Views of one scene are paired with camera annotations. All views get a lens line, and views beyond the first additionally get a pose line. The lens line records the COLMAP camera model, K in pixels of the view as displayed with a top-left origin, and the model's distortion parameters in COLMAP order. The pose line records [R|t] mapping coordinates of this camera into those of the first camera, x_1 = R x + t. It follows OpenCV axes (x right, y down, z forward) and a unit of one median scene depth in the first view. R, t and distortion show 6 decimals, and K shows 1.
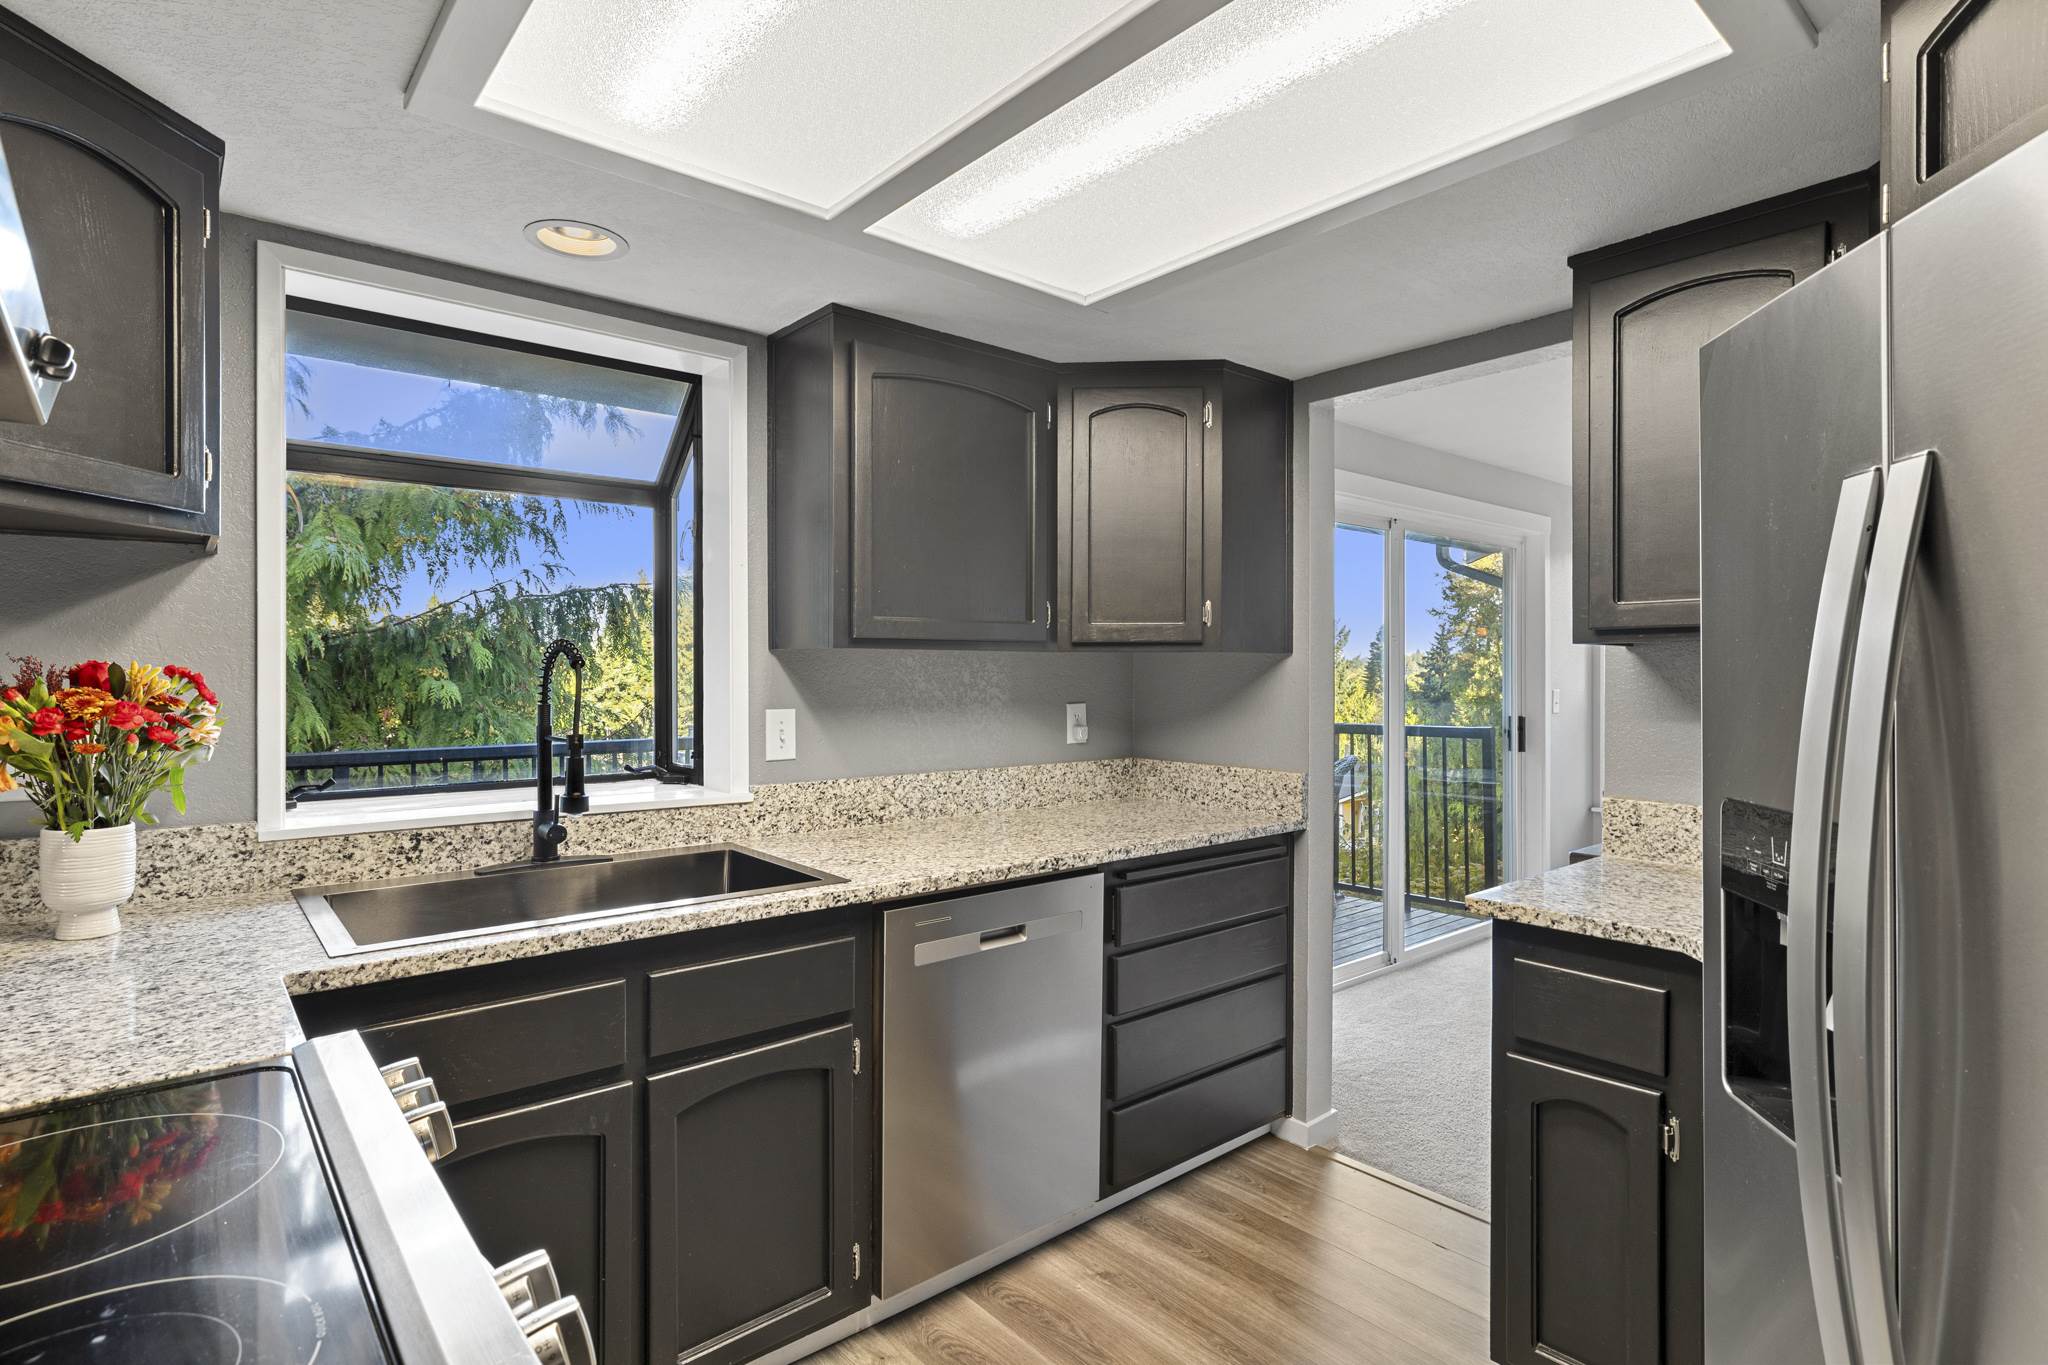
lens RADIAL K [[1030.1, 0, 1023.7], [0, 1030.1, 674.3], [0, 0, 1]] dist [-0.000325, 0.000082]
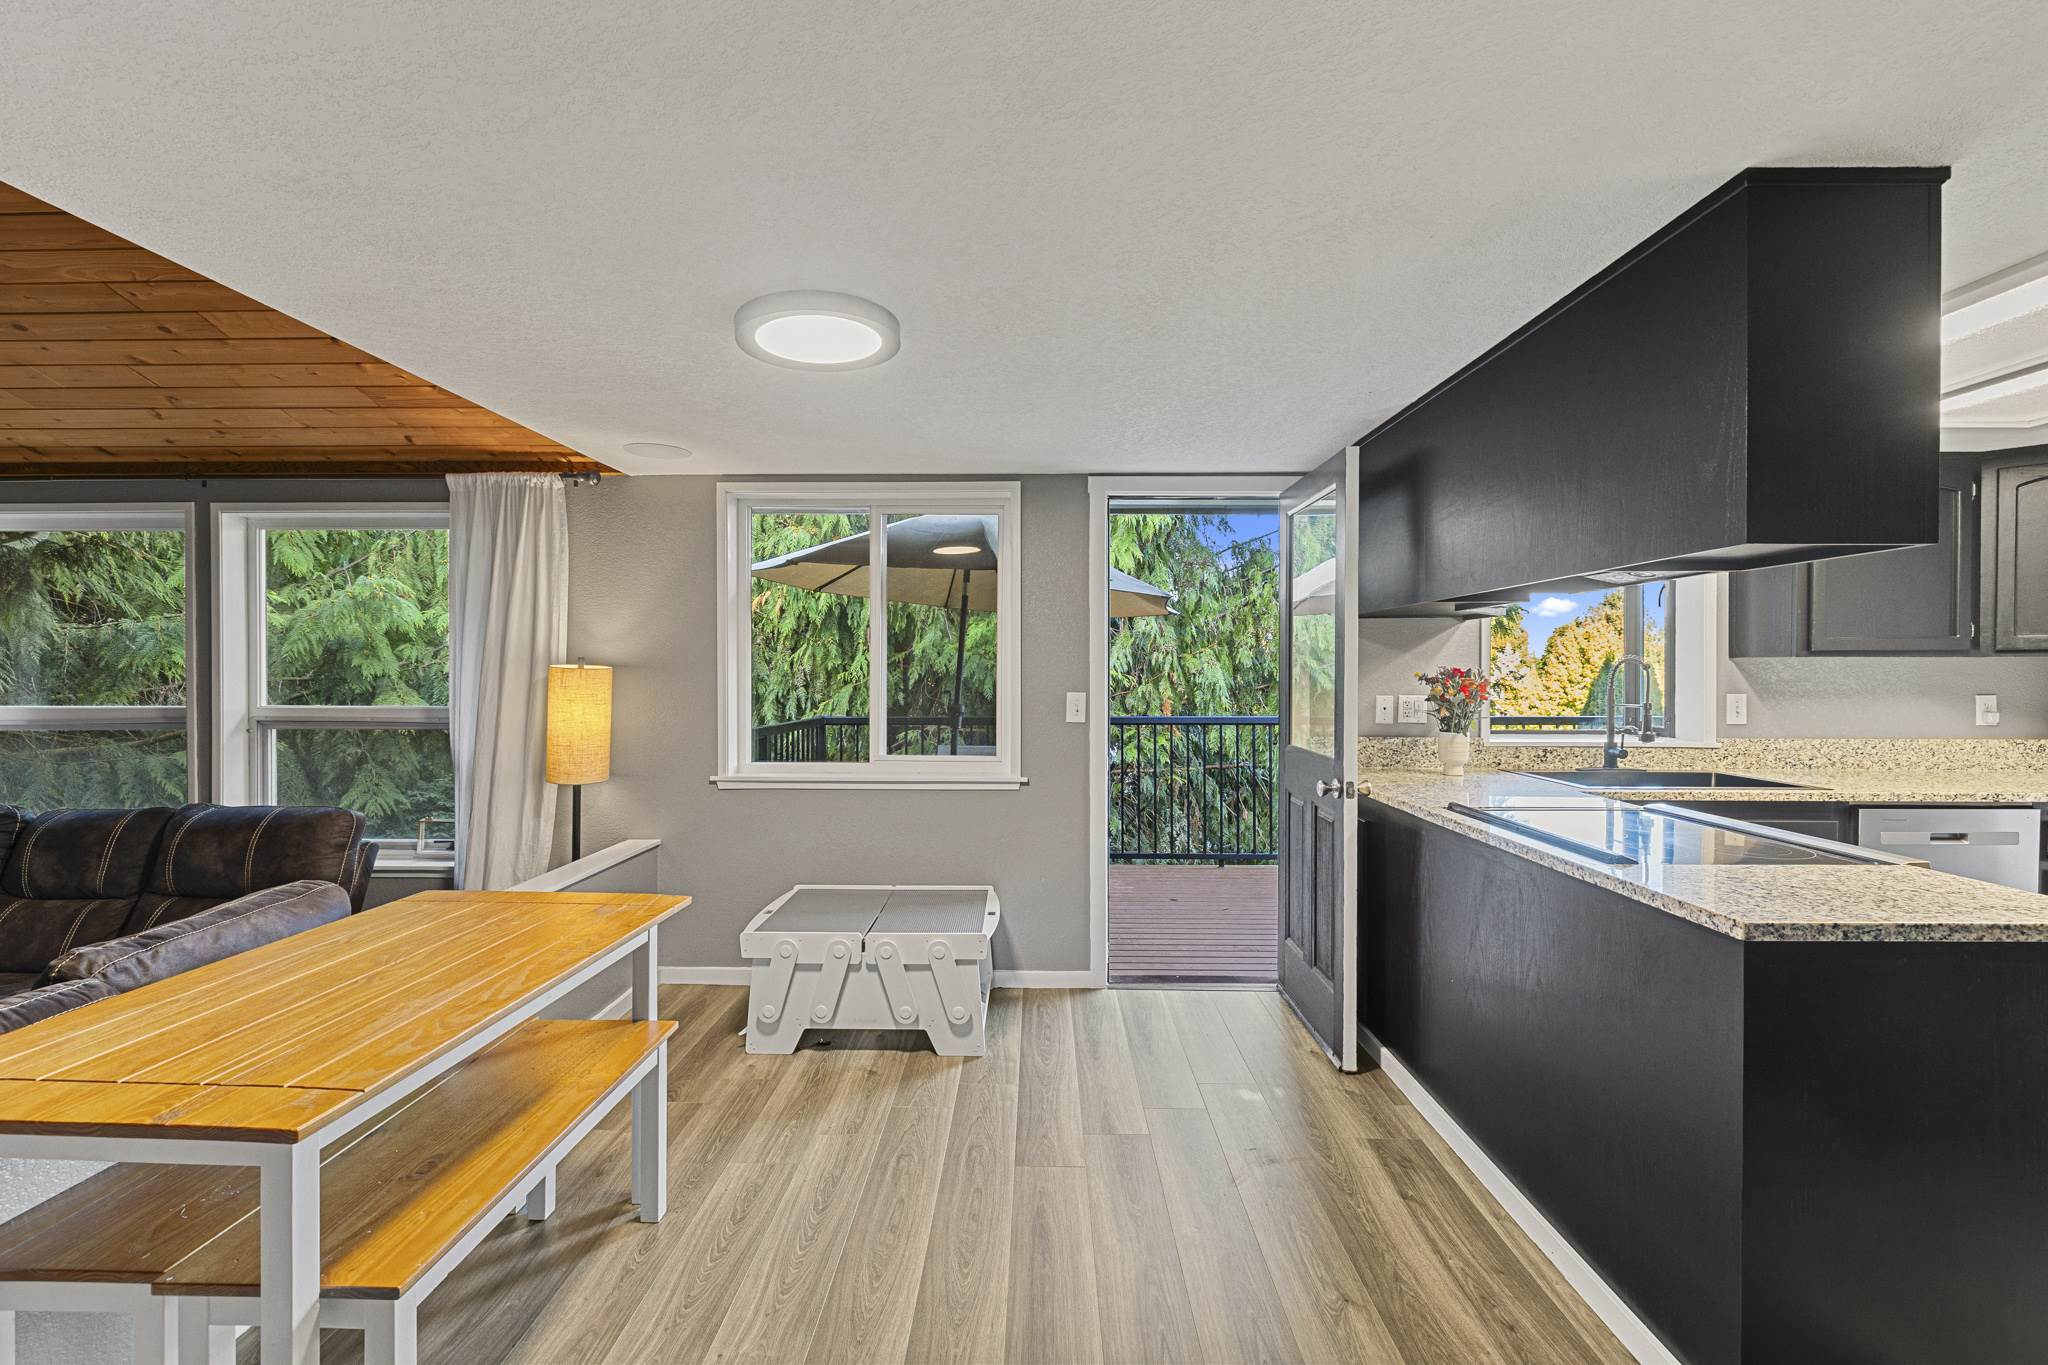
lens RADIAL K [[854.0, 0, 1021.4], [0, 854.0, 675.9], [0, 0, 1]] dist [-0.000885, -0.000050]
pose [[0.749784, 0.002681, -0.661677, -0.191161], [-0.000364, 0.999993, 0.003639, 0.000647], [0.661682, -0.002487, 0.749780, -0.794394]]
